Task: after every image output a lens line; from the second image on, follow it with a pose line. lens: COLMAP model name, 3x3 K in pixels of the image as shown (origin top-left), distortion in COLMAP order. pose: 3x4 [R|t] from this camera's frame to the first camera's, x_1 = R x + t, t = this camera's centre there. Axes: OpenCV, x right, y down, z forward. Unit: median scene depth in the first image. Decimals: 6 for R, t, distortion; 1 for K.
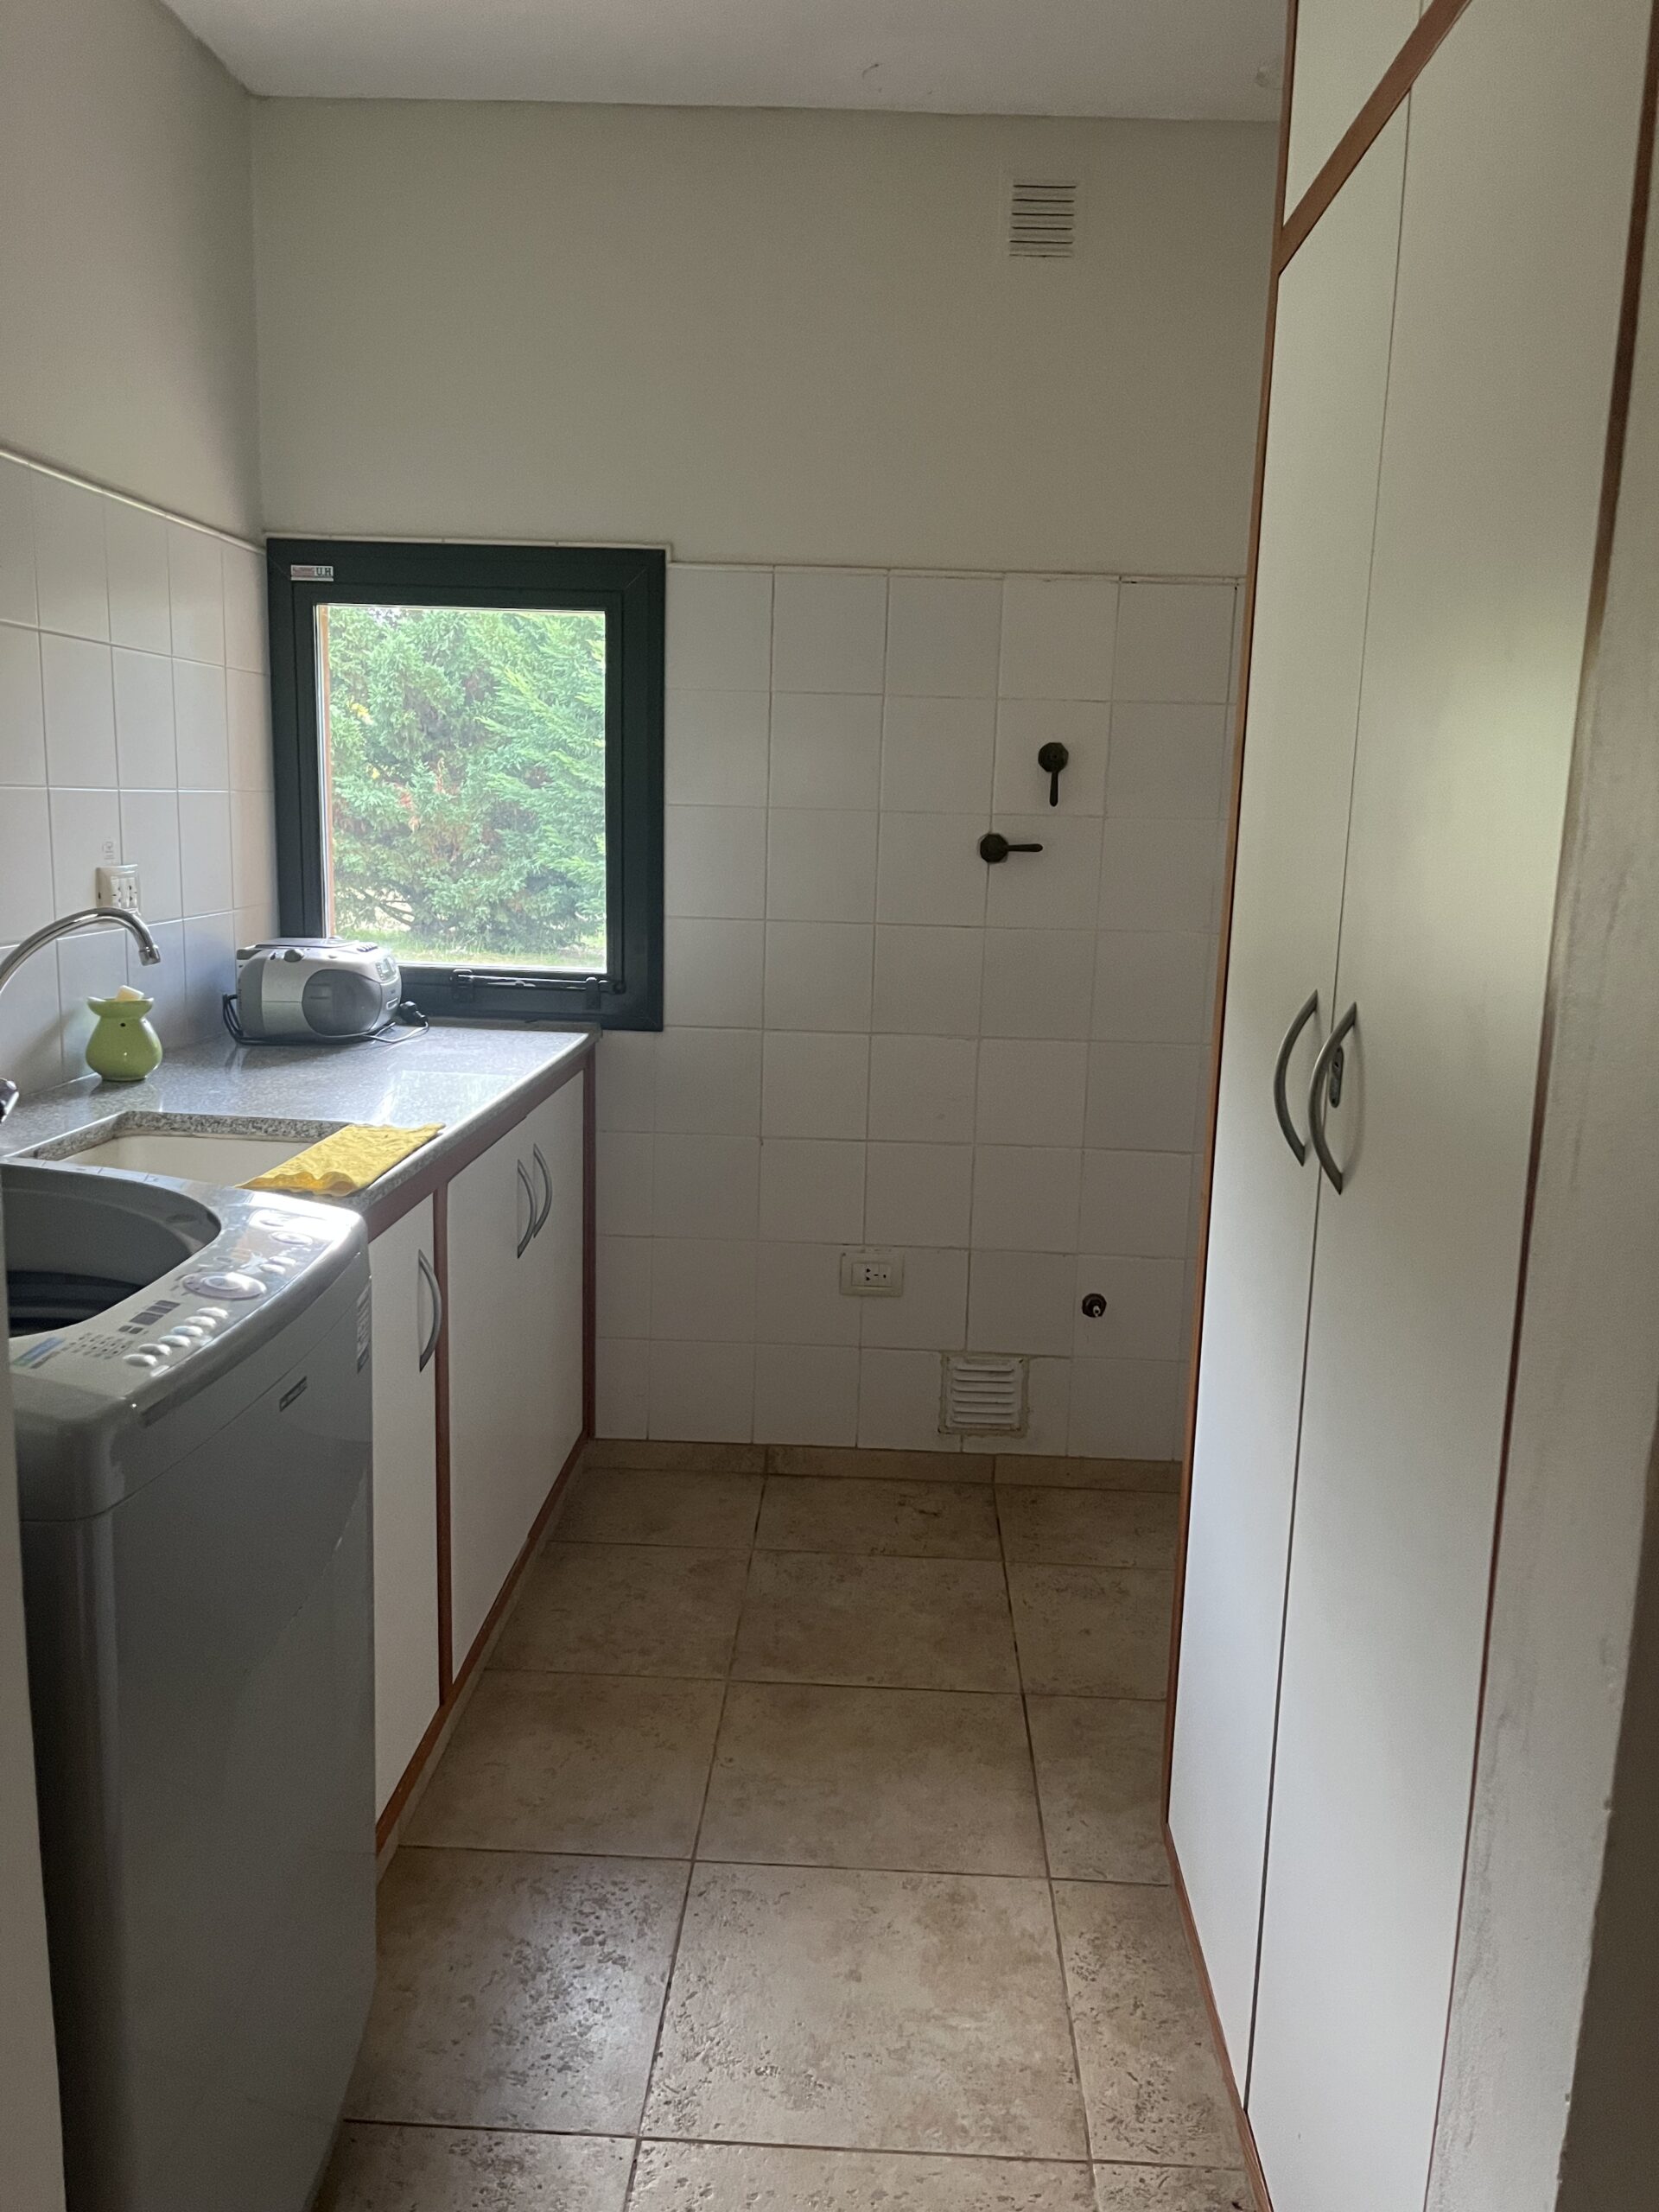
lens RADIAL K [[1678.9, 0, 837.2], [0, 1678.9, 1110.6], [0, 0, 1]] dist [0.065313, -0.091874]
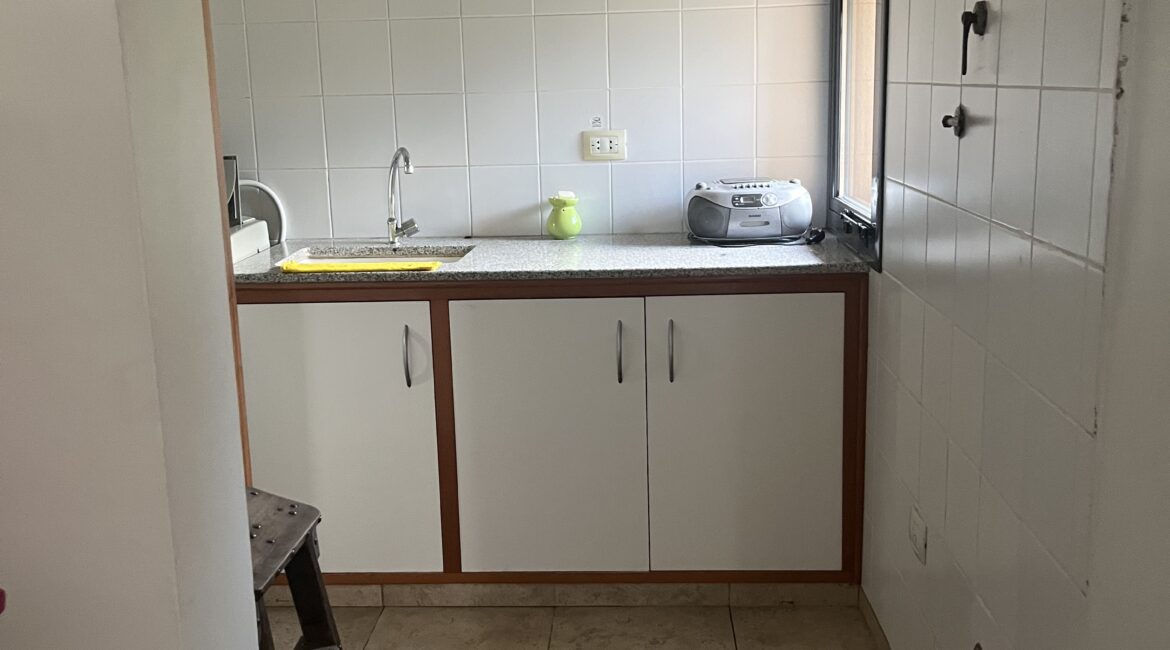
lens RADIAL K [[1190.6, 0, 585.0], [0, 1190.6, 325.0], [0, 0, 1]] dist [0.106031, -0.010111]
pose [[-0.006394, 0.172337, -0.985017, 0.926859], [-0.157992, 0.972491, 0.171171, -0.156034], [0.987420, 0.156719, 0.021010, 0.963753]]
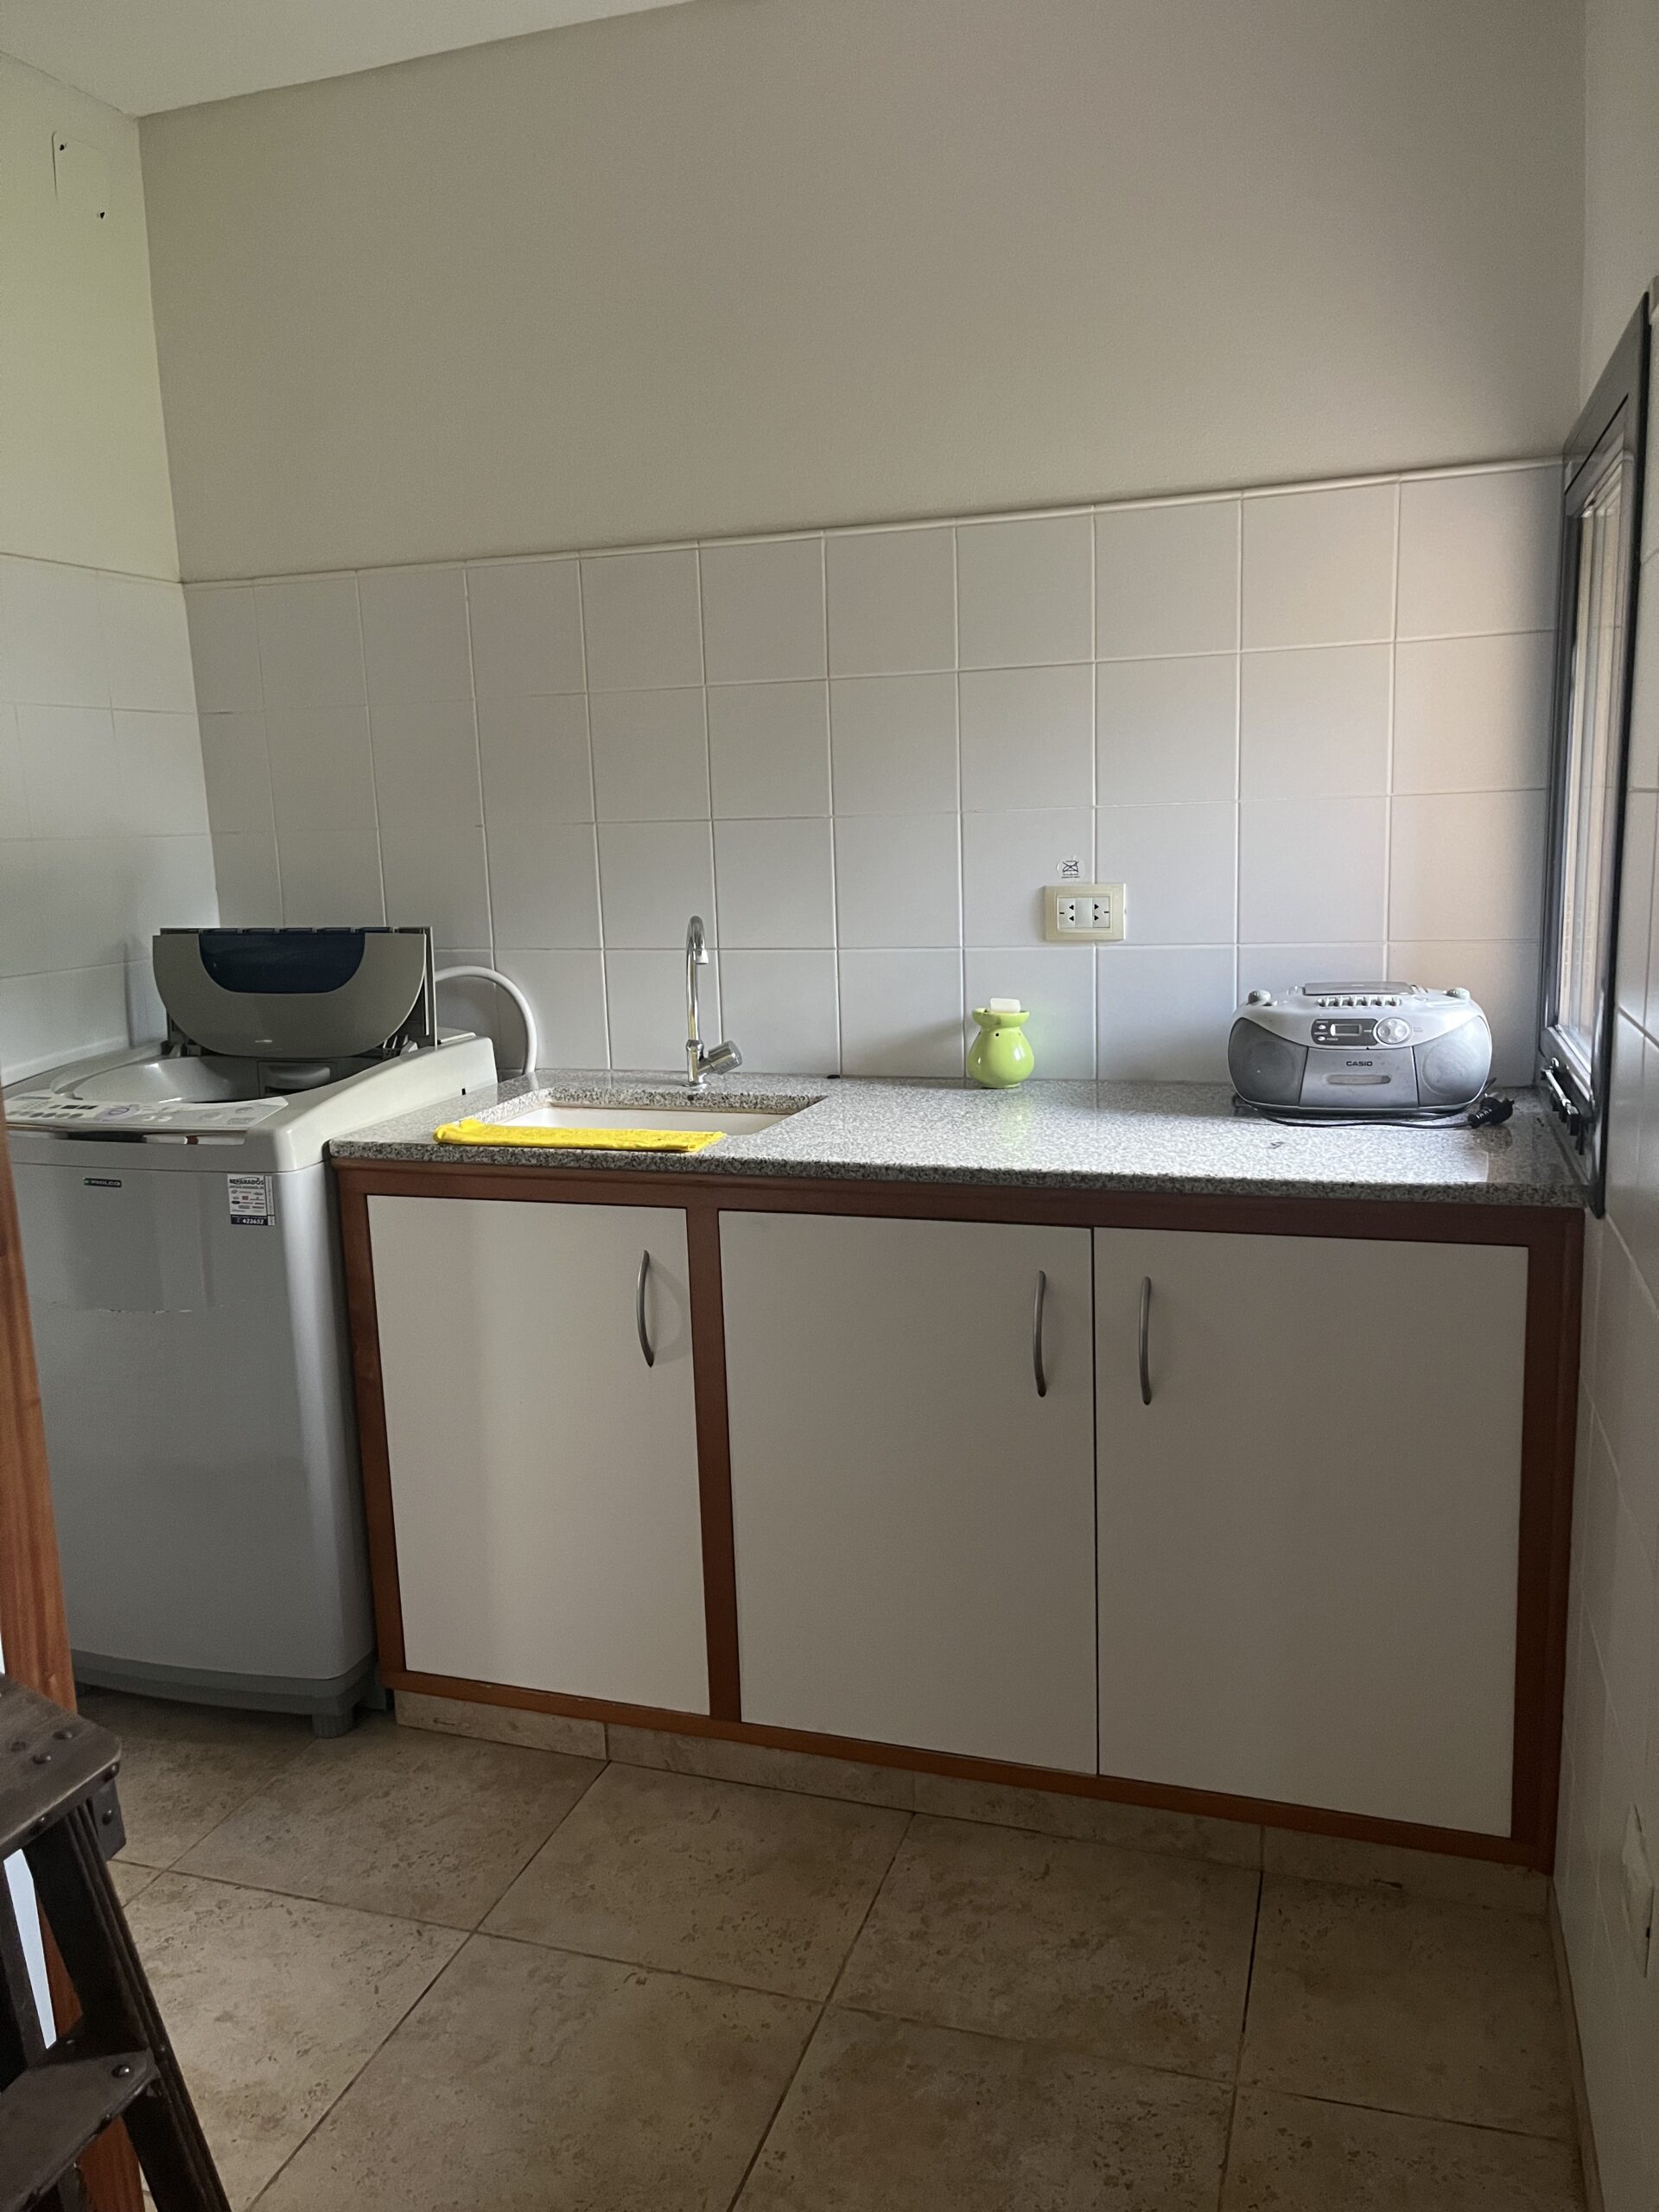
lens RADIAL K [[1678.9, 0, 837.2], [0, 1678.9, 1110.6], [0, 0, 1]] dist [0.065313, -0.091874]
pose [[-0.276018, 0.149894, -0.949392, 0.577254], [-0.152155, 0.968495, 0.197146, -0.186351], [0.949033, 0.198871, -0.244515, 1.106661]]
